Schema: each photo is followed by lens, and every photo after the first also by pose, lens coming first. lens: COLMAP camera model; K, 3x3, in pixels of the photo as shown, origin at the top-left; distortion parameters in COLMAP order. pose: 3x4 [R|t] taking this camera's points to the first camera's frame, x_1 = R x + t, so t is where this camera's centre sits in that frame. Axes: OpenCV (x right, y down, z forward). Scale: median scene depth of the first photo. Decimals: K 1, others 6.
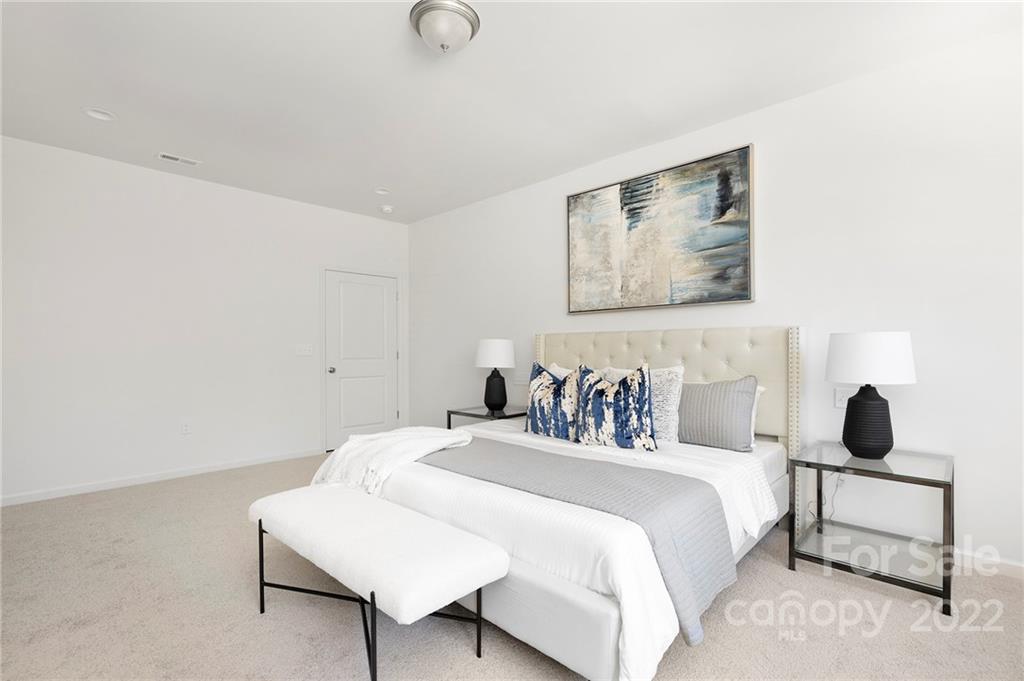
lens RADIAL K [[468.6, 0, 513.0], [0, 468.6, 348.0], [0, 0, 1]] dist [0.000271, -0.000001]
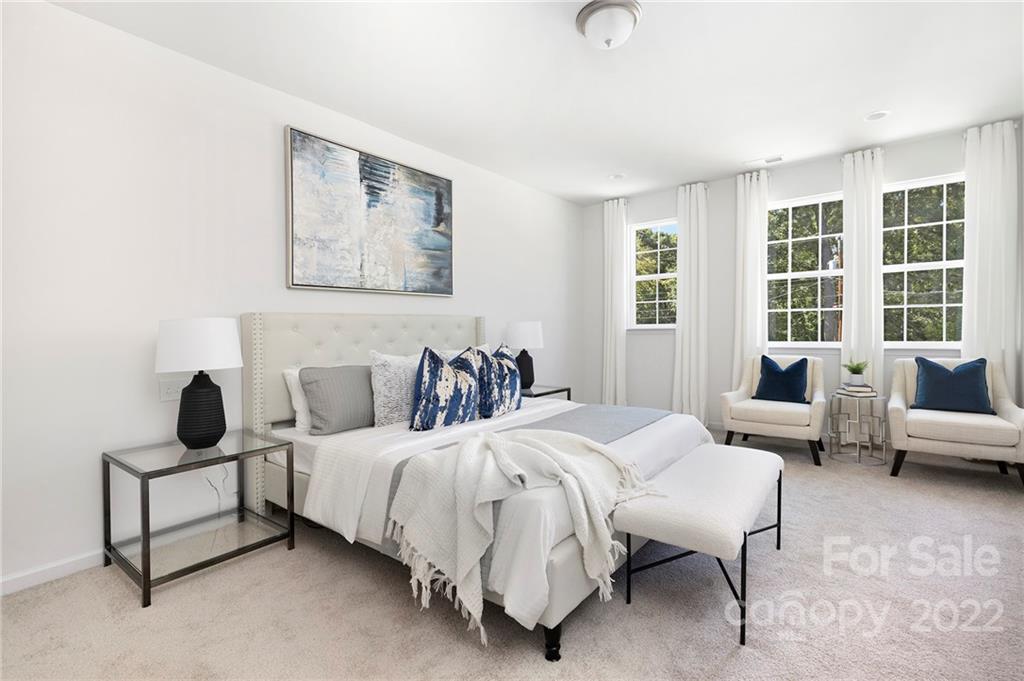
lens RADIAL K [[475.6, 0, 512.4], [0, 475.6, 332.7], [0, 0, 1]] dist [-0.000748, -0.000207]
pose [[-0.091007, 0.002978, 0.995846, -0.799781], [0.020333, 0.999793, -0.001131, 0.008751], [-0.995643, 0.020146, -0.091049, 0.883096]]
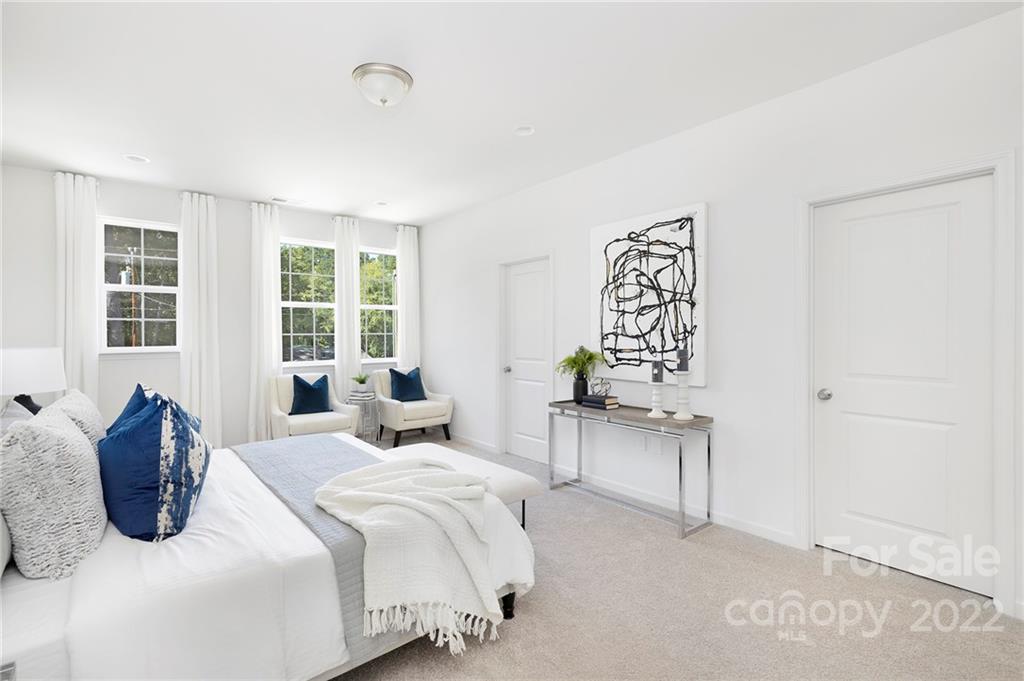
lens RADIAL K [[460.9, 0, 512.0], [0, 460.9, 340.5], [0, 0, 1]] dist [0.001250, 0.000189]
pose [[-0.992283, 0.013599, 0.123249, -0.389638], [0.015896, 0.999717, 0.017675, -0.038776], [-0.122974, 0.019498, -0.992218, 1.420059]]
